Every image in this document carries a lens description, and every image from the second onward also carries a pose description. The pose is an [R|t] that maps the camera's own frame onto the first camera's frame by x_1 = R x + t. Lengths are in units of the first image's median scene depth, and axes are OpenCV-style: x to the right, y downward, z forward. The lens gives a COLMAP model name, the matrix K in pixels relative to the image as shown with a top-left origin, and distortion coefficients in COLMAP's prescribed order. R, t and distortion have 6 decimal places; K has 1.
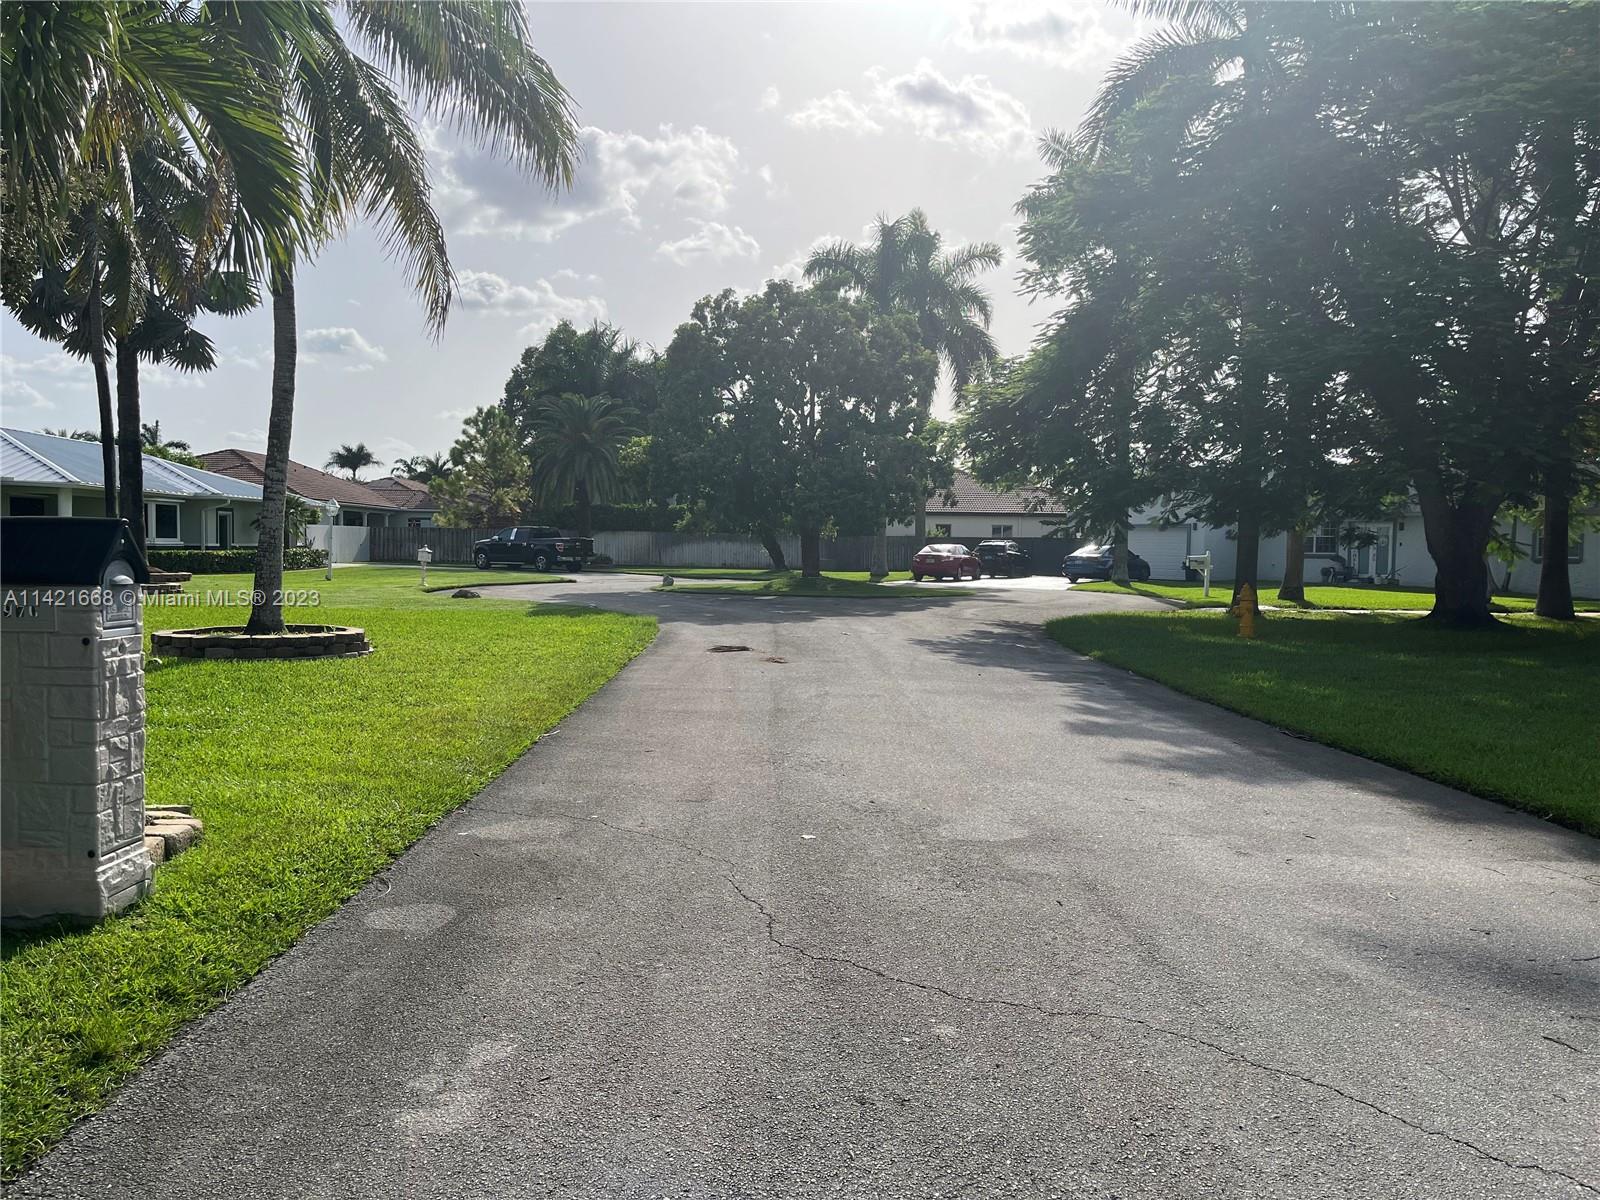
lens RADIAL K [[1212.4, 0, 795.0], [0, 1212.4, 590.8], [0, 0, 1]] dist [0.067413, -0.067573]
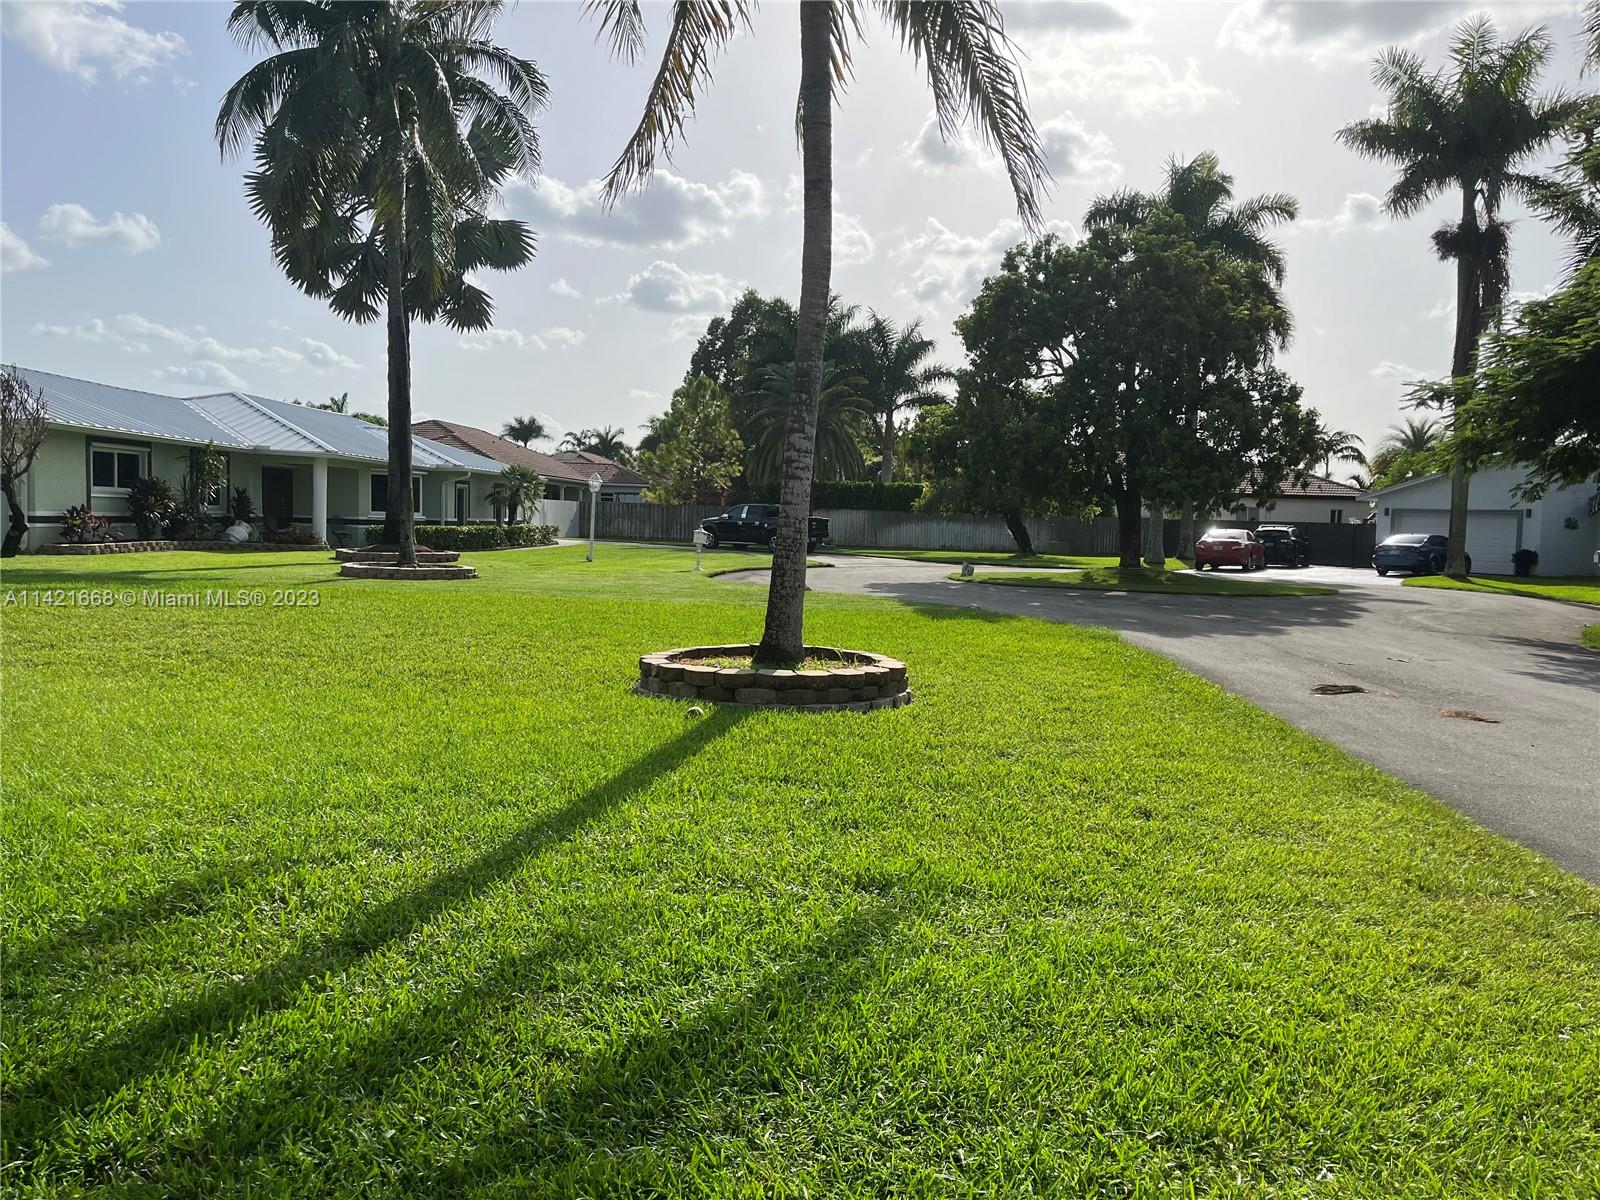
lens RADIAL K [[1212.4, 0, 809.3], [0, 1212.4, 606.8], [0, 0, 1]] dist [0.067413, -0.067573]
pose [[0.994510, 0.021825, -0.102344, -0.095318], [-0.018475, 0.999266, 0.033563, -0.006409], [0.103002, -0.031488, 0.994183, 0.080264]]
